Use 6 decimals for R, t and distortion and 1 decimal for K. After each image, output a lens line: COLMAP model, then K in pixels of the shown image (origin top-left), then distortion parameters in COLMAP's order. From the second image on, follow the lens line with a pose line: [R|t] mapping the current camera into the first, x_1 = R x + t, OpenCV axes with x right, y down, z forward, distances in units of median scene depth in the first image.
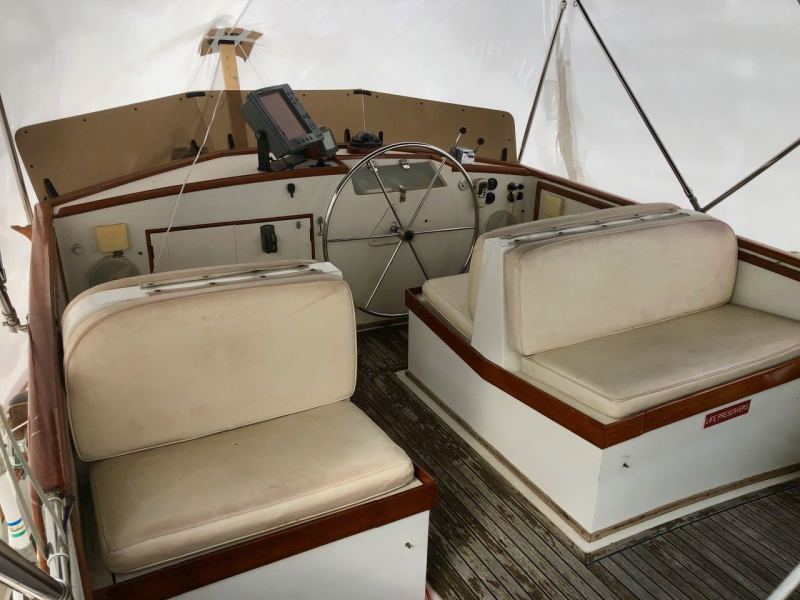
lens RADIAL K [[655.7, 0, 400.0], [0, 655.7, 300.0], [0, 0, 1]] dist [0.015253, -0.009502]
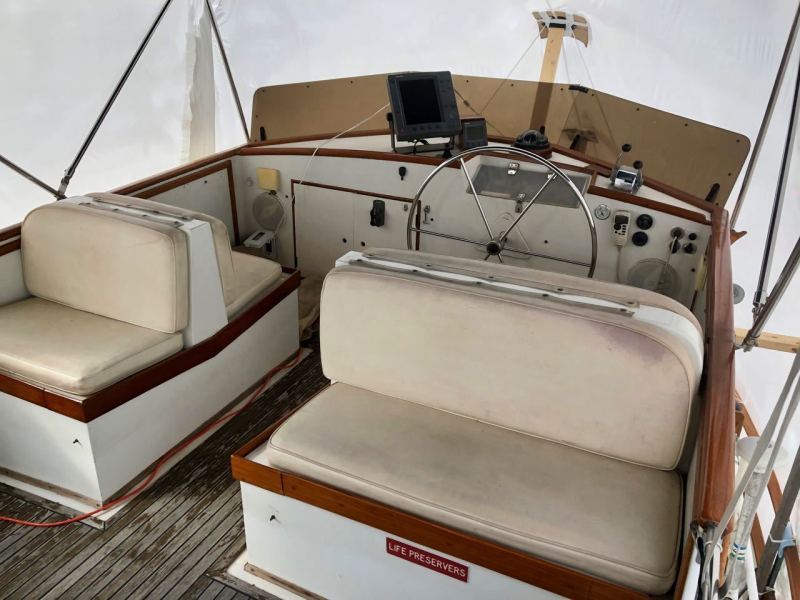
lens RADIAL K [[652.8, 0, 407.3], [0, 652.8, 311.8], [0, 0, 1]] dist [0.050334, -0.111012]
pose [[0.598508, 0.346246, -0.722428, 0.657263], [-0.309229, 0.931737, 0.190377, -0.158740], [0.739030, 0.109454, 0.664721, 0.326807]]
